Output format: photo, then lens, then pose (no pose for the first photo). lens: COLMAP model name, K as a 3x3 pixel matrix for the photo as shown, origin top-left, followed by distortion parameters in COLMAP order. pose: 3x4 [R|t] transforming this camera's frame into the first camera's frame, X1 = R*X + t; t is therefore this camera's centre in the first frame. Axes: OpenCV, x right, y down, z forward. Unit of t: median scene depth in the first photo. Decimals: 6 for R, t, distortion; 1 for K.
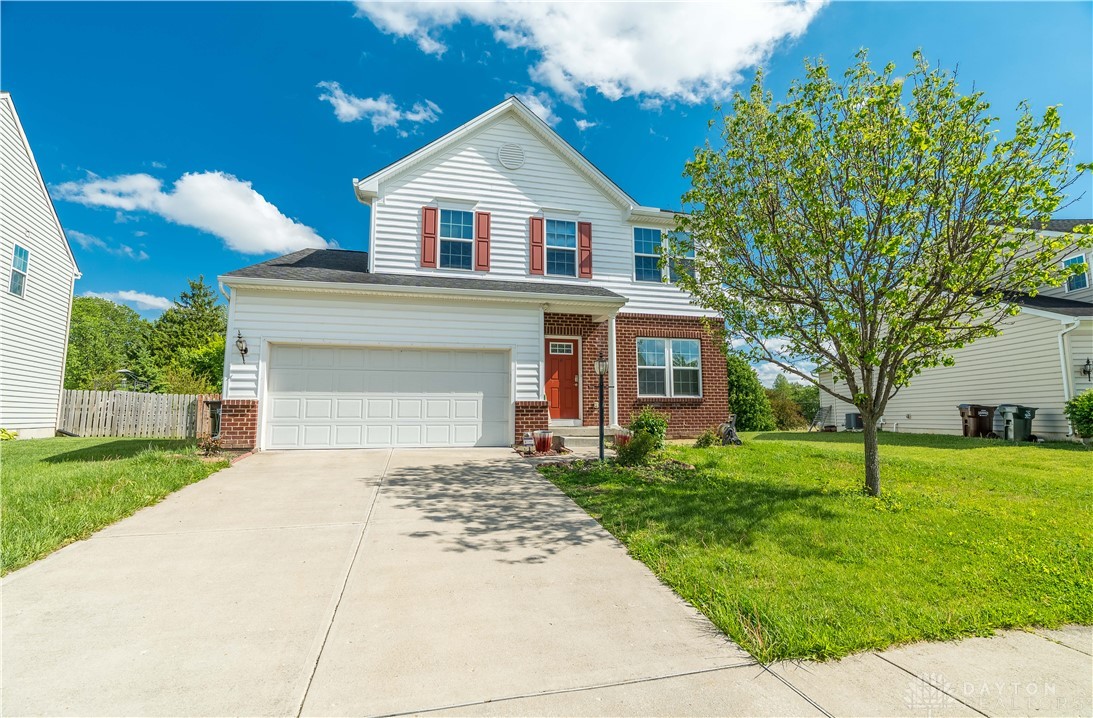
lens RADIAL K [[489.8, 0, 546.5], [0, 489.8, 359.0], [0, 0, 1]] dist [-0.018769, 0.007825]
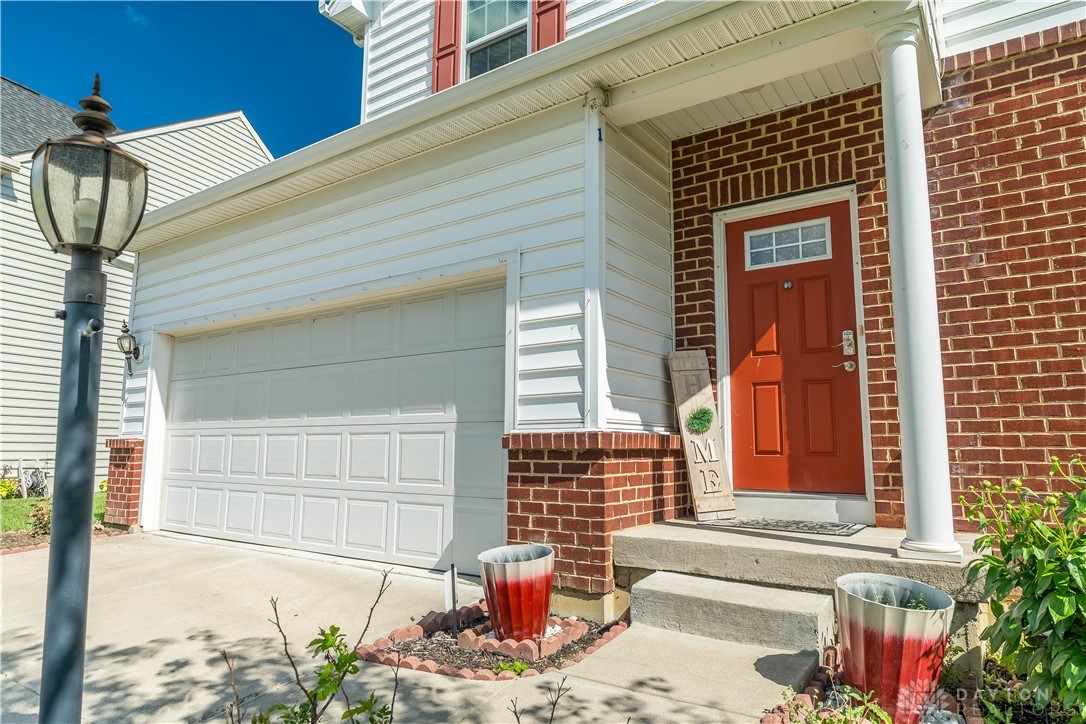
lens RADIAL K [[673.1, 0, 543.0], [0, 673.1, 362.0], [0, 0, 1]] dist [-0.001368, -0.000042]
pose [[0.659584, -0.092982, -0.745857, 0.230228], [0.079515, 0.995382, -0.053771, 0.057822], [0.747413, -0.023840, 0.663932, 0.648412]]
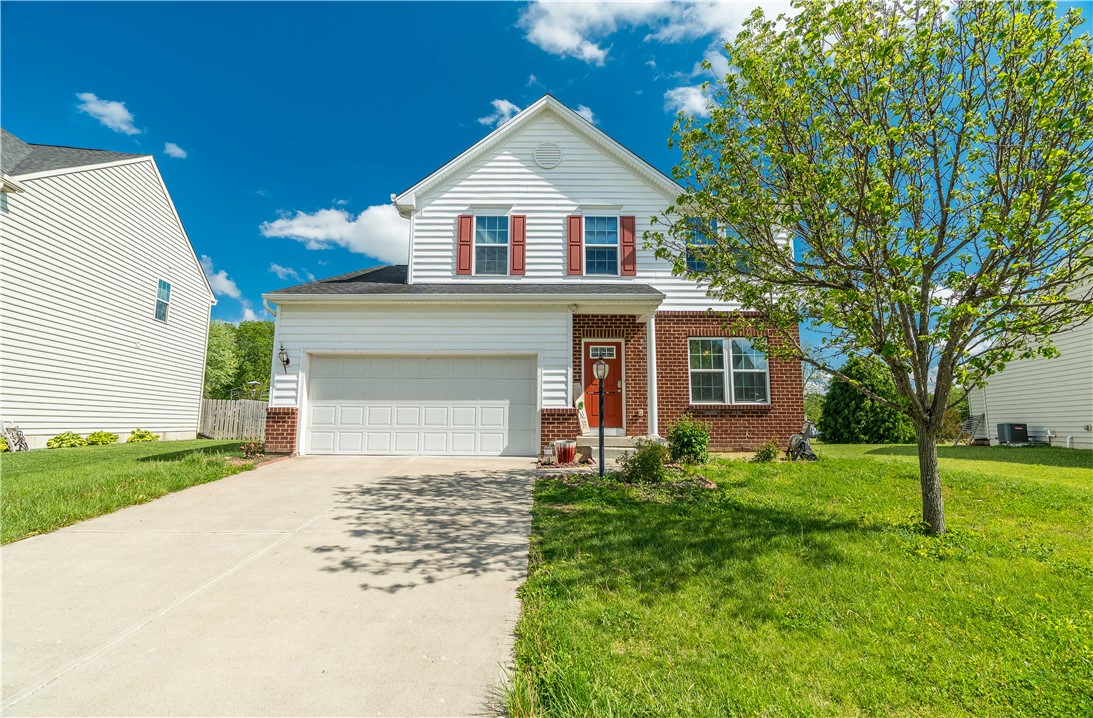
lens RADIAL K [[489.8, 0, 546.5], [0, 489.8, 359.0], [0, 0, 1]] dist [-0.018769, 0.007825]
pose [[0.970946, -0.024302, -0.238061, 0.153106], [0.020661, 0.999628, -0.017780, 0.005890], [0.238405, 0.012345, 0.971087, 0.067700]]
